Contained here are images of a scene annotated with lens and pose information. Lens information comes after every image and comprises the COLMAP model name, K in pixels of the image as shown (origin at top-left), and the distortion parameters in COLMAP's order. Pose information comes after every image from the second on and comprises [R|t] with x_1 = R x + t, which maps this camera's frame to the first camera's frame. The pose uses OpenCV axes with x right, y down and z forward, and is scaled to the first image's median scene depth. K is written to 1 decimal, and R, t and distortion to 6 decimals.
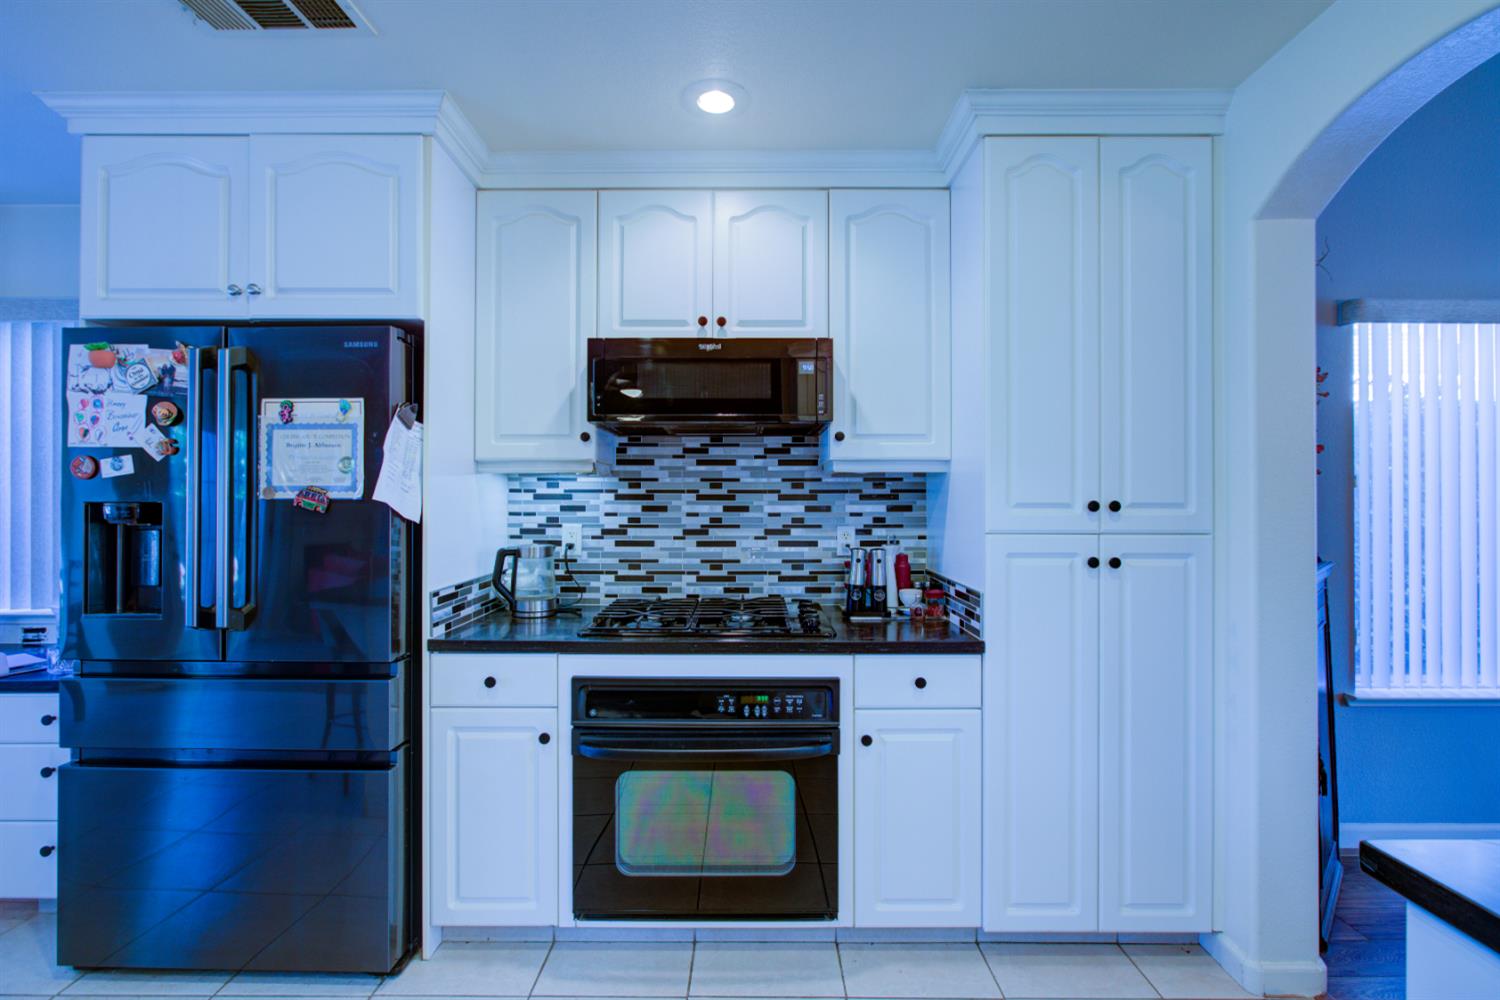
lens RADIAL K [[689.2, 0, 750.0], [0, 689.2, 500.0], [0, 0, 1]] dist [-0.004727, -0.000439]
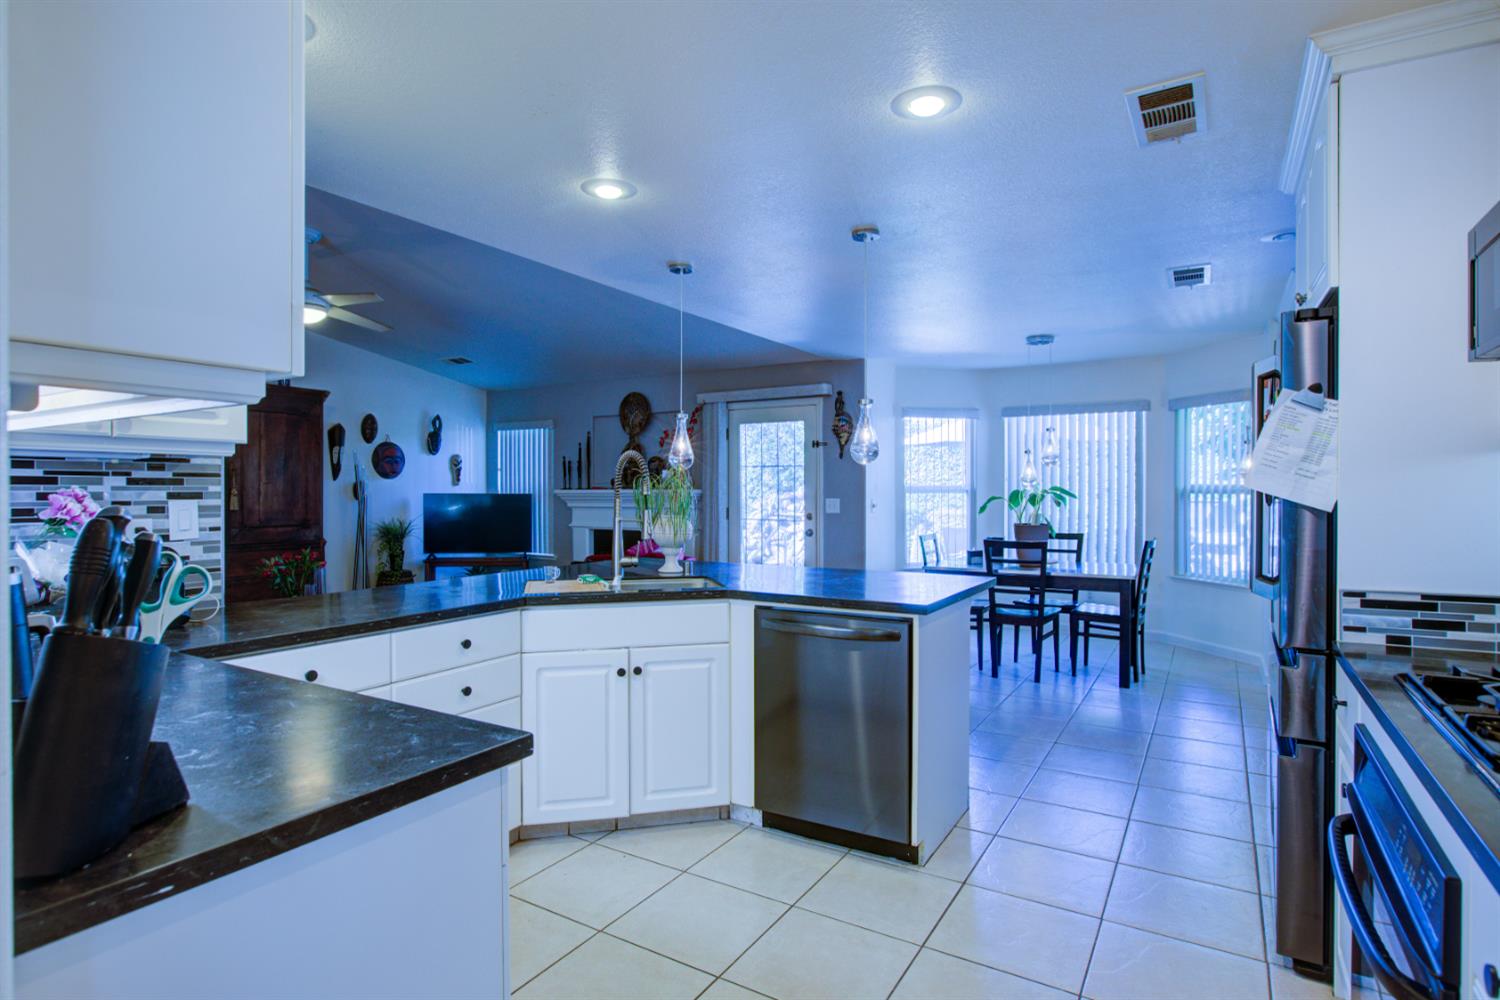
lens RADIAL K [[776.8, 0, 750.0], [0, 776.8, 500.0], [0, 0, 1]] dist [-0.001823, 0.000187]
pose [[-0.516815, 0.009535, -0.856044, 0.695288], [0.004750, 0.999955, 0.008270, 0.005972], [0.856084, 0.000208, -0.516837, 0.764930]]
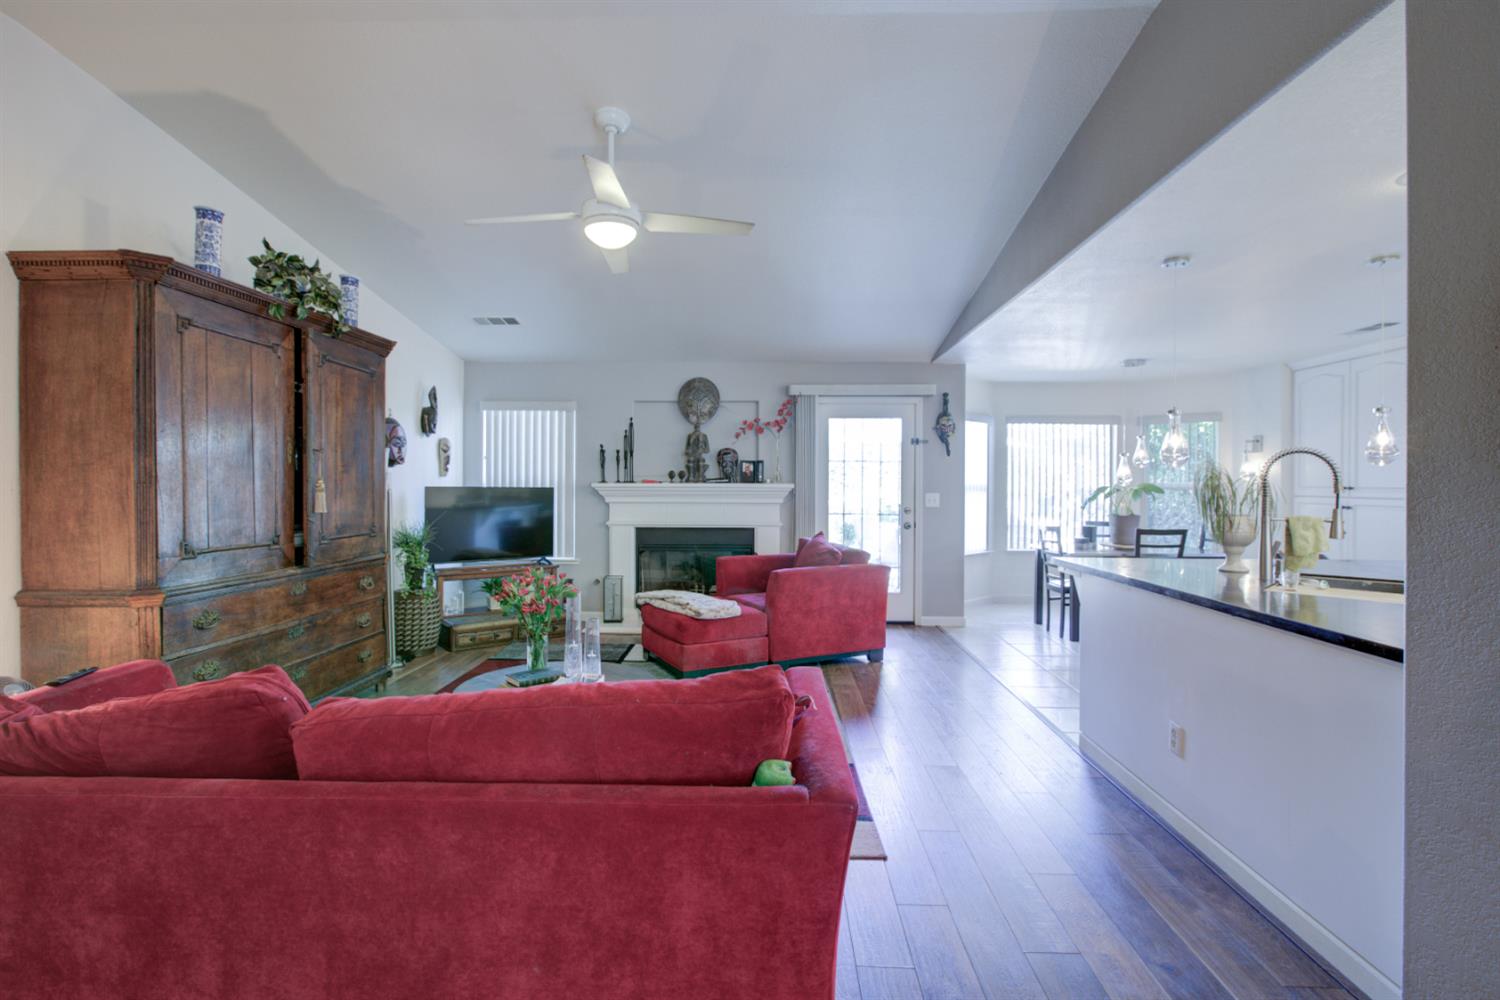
lens RADIAL K [[695.9, 0, 754.9], [0, 695.9, 482.7], [0, 0, 1]] dist [-0.000438, 0.000268]
pose [[-0.031317, -0.003474, -0.999503, 0.849833], [0.001026, 0.999993, -0.003508, -0.006637], [0.999509, -0.001136, -0.031313, -1.155409]]
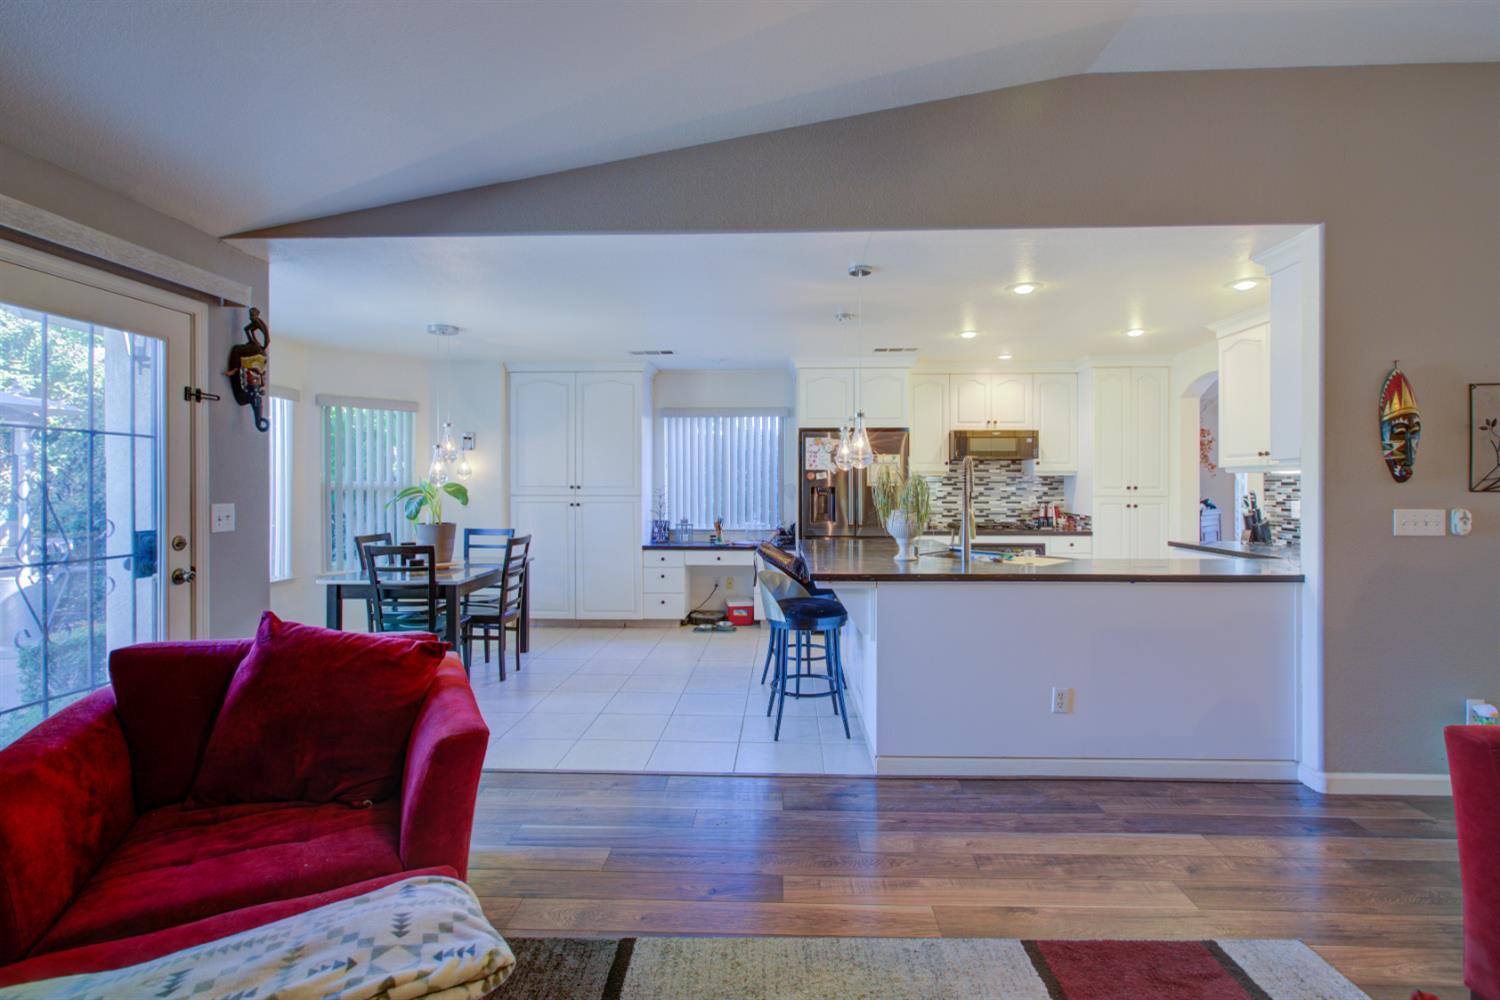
lens RADIAL K [[707.3, 0, 762.3], [0, 707.3, 487.6], [0, 0, 1]] dist [-0.000618, 0.000174]
pose [[0.999535, -0.000760, -0.030498, -0.903708], [0.001011, 0.999966, 0.008212, -0.016787], [0.030491, -0.008239, 0.999501, -1.915701]]
